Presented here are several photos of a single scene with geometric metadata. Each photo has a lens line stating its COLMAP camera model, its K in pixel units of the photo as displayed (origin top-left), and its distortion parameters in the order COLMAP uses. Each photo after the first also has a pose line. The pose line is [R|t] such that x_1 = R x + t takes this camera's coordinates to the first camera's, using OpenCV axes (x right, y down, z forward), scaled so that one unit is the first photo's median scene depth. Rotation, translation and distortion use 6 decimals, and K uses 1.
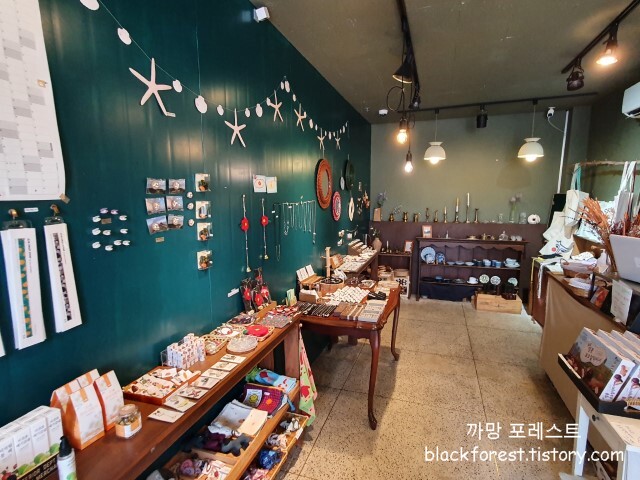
lens RADIAL K [[345.3, 0, 323.2], [0, 345.3, 244.0], [0, 0, 1]] dist [0.014255, 0.000970]
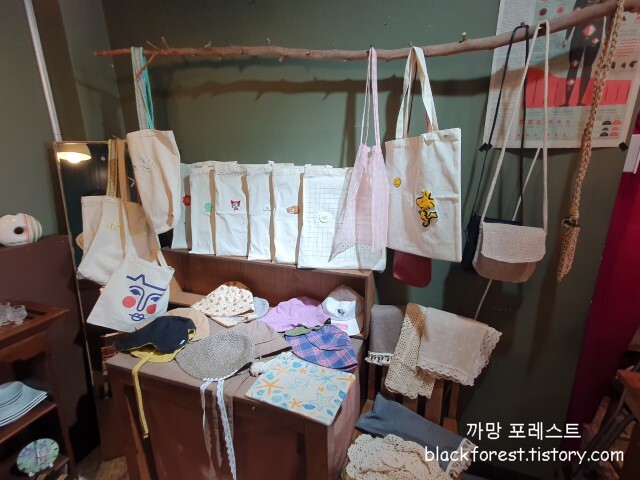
lens RADIAL K [[345.3, 0, 323.2], [0, 345.3, 244.0], [0, 0, 1]] dist [0.014255, 0.000970]
pose [[0.034436, -0.269415, 0.962408, 0.314158], [0.153022, 0.953046, 0.261319, -0.096645], [-0.987623, 0.138270, 0.074046, 0.706123]]
